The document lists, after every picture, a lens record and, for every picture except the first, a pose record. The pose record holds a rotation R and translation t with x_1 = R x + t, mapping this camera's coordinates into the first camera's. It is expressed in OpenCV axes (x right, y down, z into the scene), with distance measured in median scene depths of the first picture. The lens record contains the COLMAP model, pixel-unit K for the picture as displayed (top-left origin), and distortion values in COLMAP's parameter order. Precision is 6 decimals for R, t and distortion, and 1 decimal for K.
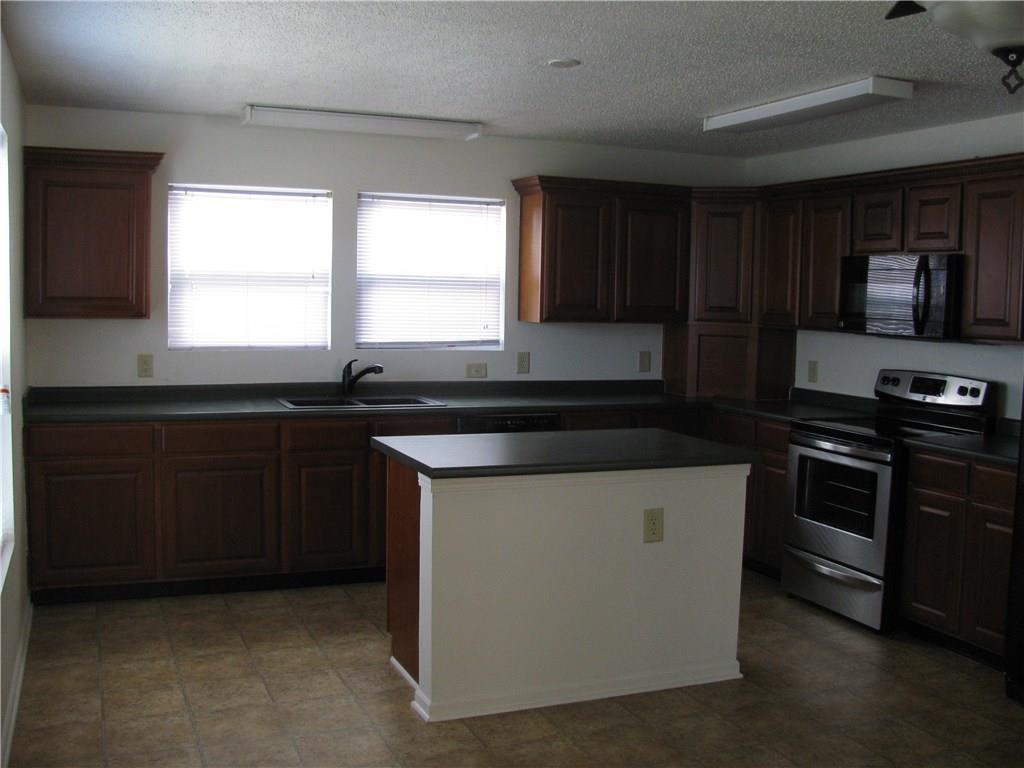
lens RADIAL K [[1101.0, 0, 512.5], [0, 1101.0, 385.8], [0, 0, 1]] dist [-0.095538, 0.000000]
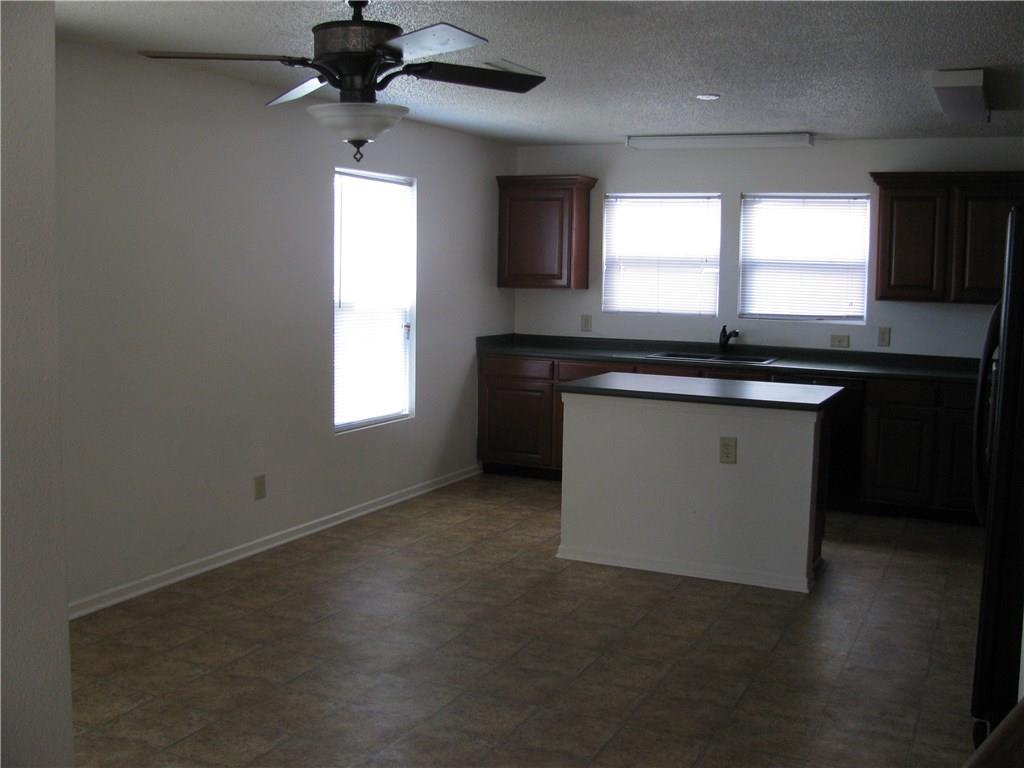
lens RADIAL K [[1101.0, 0, 510.0], [0, 1101.0, 381.1], [0, 0, 1]] dist [-0.095538, 0.000000]
pose [[0.679032, 0.073443, -0.730426, 0.608484], [-0.068873, 0.996968, 0.036216, 0.011250], [0.730871, 0.025715, 0.682031, -0.048683]]
